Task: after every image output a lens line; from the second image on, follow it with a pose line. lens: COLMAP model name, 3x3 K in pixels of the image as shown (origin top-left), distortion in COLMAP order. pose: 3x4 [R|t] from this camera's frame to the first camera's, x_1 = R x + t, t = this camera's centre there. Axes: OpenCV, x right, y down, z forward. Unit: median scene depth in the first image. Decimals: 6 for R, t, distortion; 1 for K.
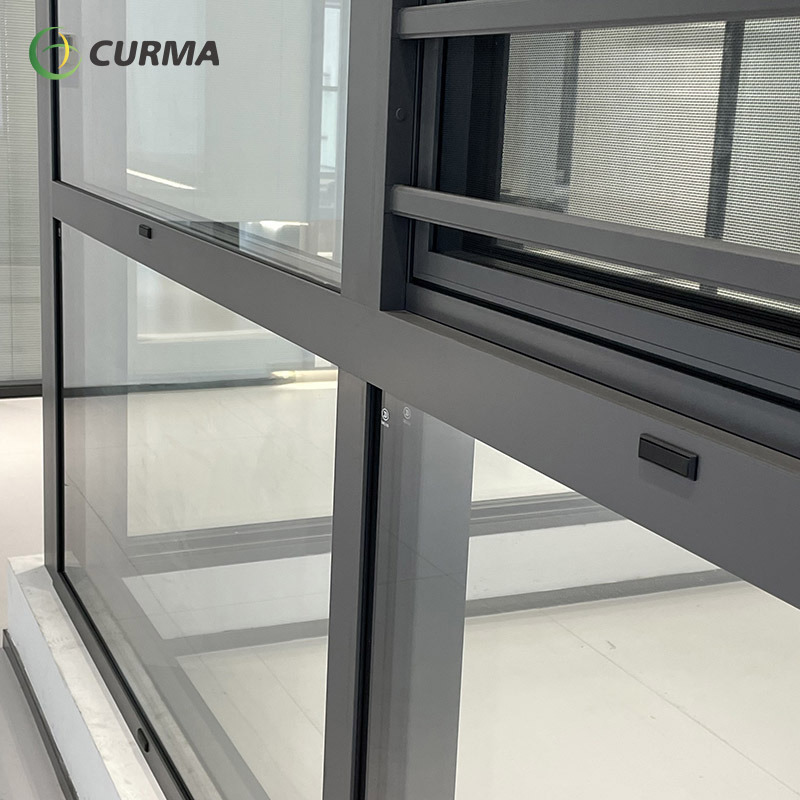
lens RADIAL K [[1273.8, 0, 400.0], [0, 1273.8, 400.0], [0, 0, 1]] dist [-0.001100, -0.009611]
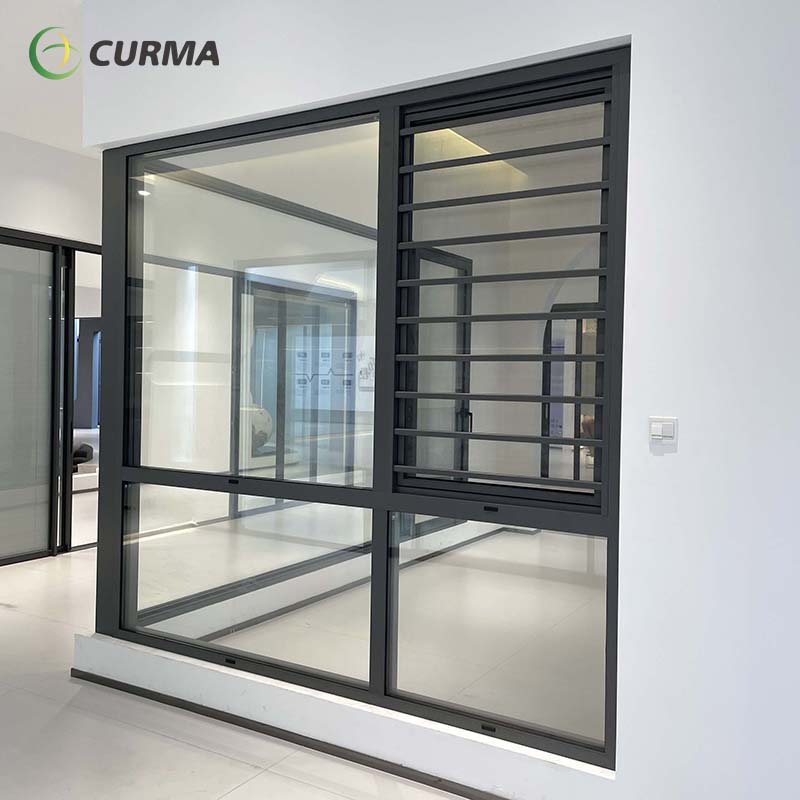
lens RADIAL K [[796.3, 0, 401.2], [0, 796.3, 388.9], [0, 0, 1]] dist [0.015970, -0.007310]
pose [[0.827876, -0.037815, 0.559635, -1.550119], [0.144714, 0.978347, -0.147971, -0.010525], [-0.541922, 0.203489, 0.815422, -1.375093]]
